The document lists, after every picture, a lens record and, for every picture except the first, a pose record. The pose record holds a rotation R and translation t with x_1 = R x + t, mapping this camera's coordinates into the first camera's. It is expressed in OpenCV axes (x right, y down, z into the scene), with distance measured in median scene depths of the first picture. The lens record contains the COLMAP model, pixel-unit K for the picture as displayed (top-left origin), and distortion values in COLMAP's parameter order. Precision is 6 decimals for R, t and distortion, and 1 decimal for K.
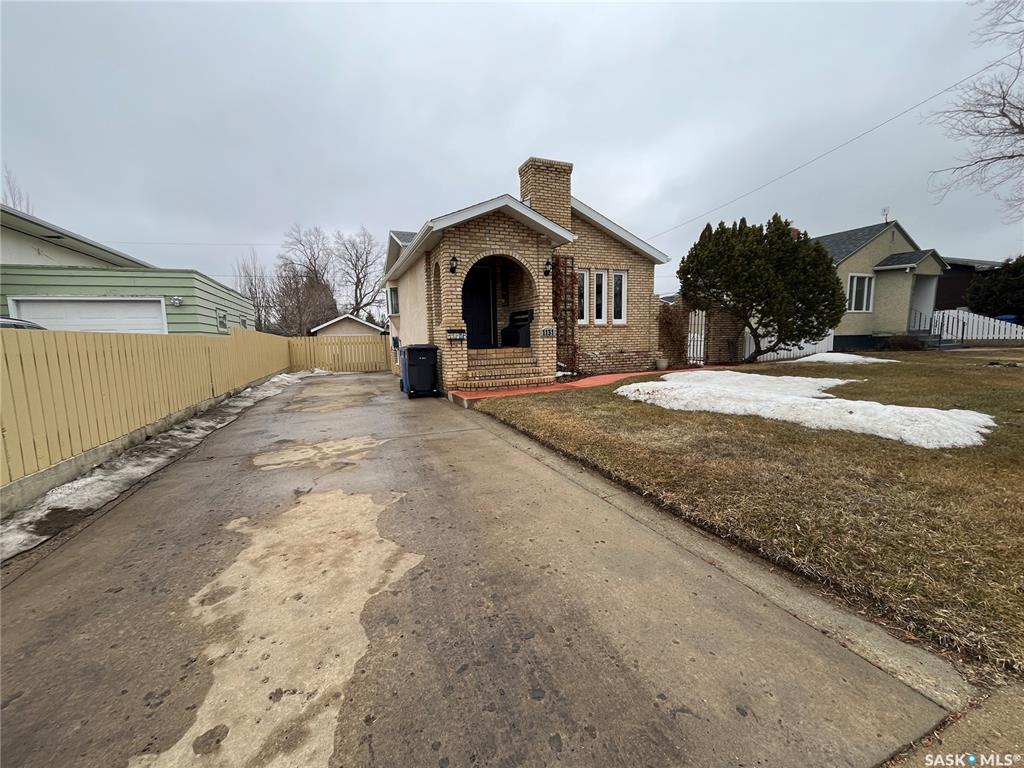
lens RADIAL K [[415.5, 0, 510.3], [0, 415.5, 384.6], [0, 0, 1]] dist [-0.002082, -0.000277]
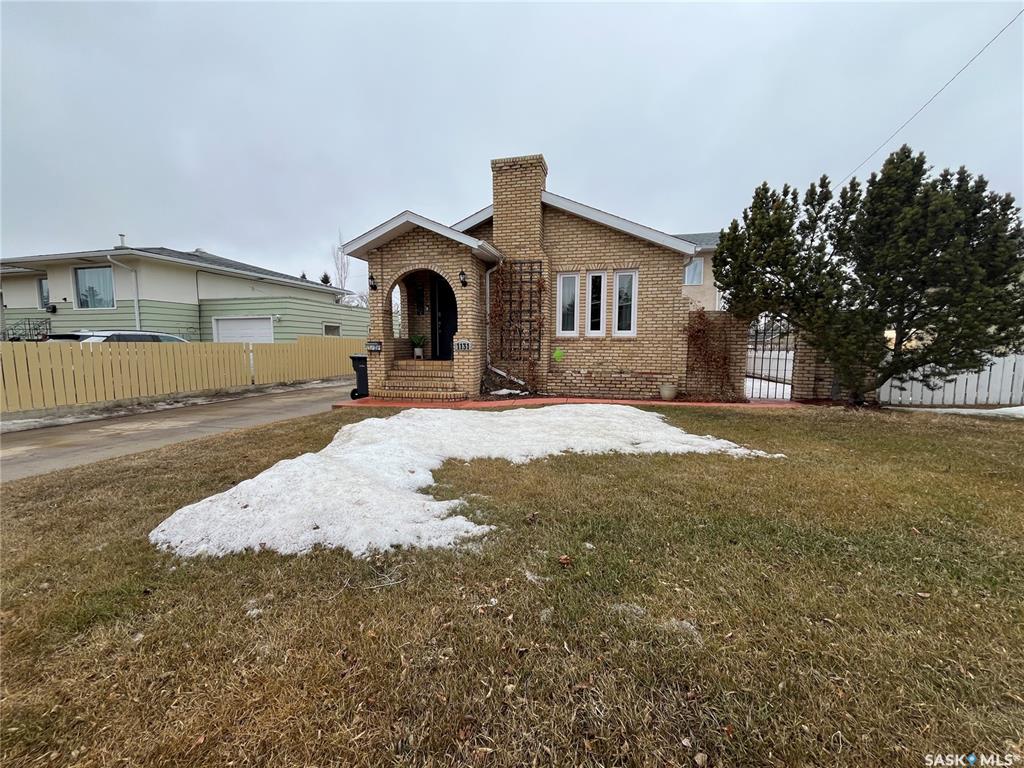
lens RADIAL K [[415.5, 0, 511.4], [0, 415.5, 386.4], [0, 0, 1]] dist [-0.002082, -0.000277]
pose [[0.801196, 0.085270, -0.592295, 0.643003], [-0.088998, 0.995767, 0.022968, -0.057066], [0.591747, 0.034311, 0.805394, 0.265547]]
